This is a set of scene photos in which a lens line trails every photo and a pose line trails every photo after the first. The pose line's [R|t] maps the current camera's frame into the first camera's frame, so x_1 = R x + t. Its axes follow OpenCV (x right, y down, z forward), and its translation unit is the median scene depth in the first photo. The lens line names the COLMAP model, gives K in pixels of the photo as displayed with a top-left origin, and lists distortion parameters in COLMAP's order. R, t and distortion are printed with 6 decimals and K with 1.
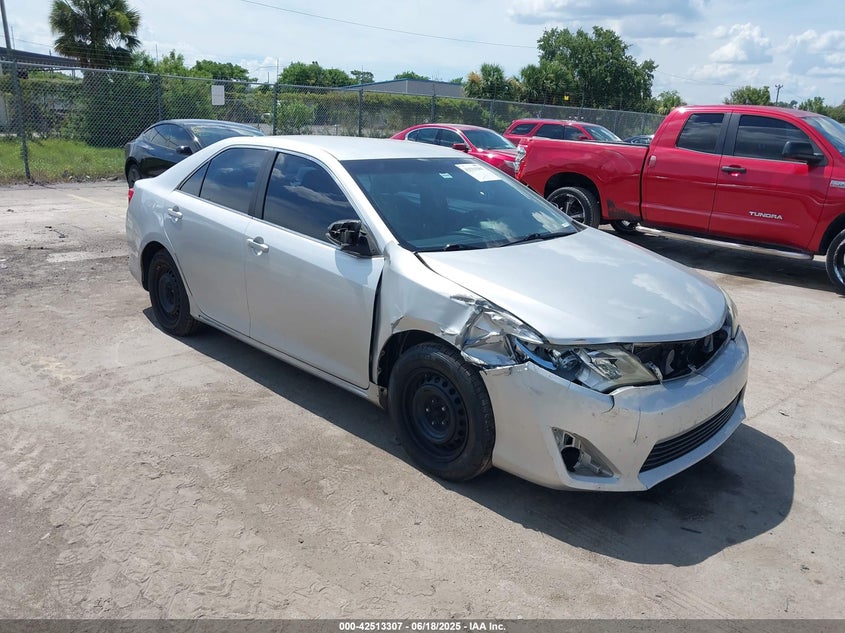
lens RADIAL K [[712.4, 0, 422.5], [0, 712.4, 316.5], [0, 0, 1]] dist [-0.008430, 0.005514]
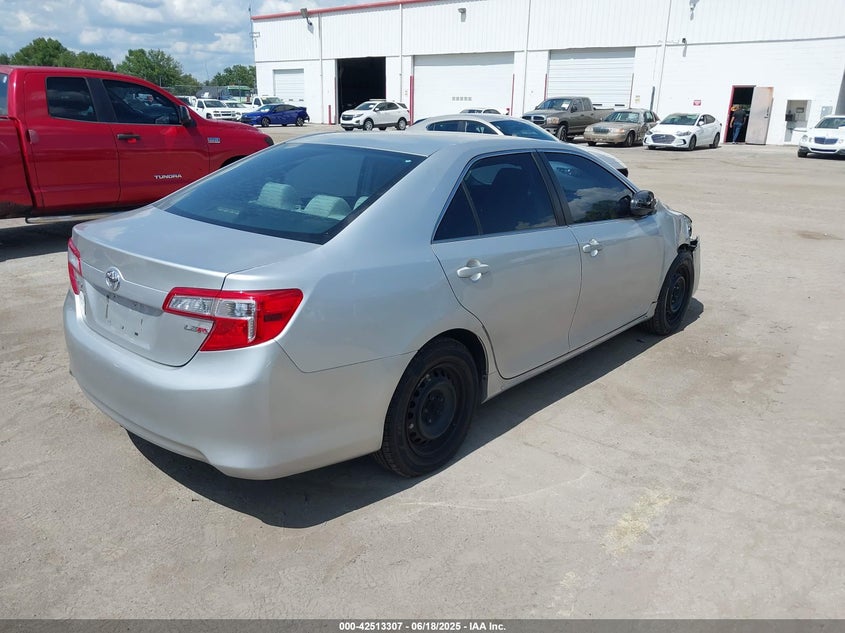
lens RADIAL K [[712.4, 0, 422.5], [0, 712.4, 316.5], [0, 0, 1]] dist [-0.008430, 0.005514]
pose [[-0.120961, -0.324583, 0.938091, -1.118121], [0.238847, 0.907749, 0.344883, -0.395775], [-0.963494, 0.265778, -0.032277, 1.244303]]
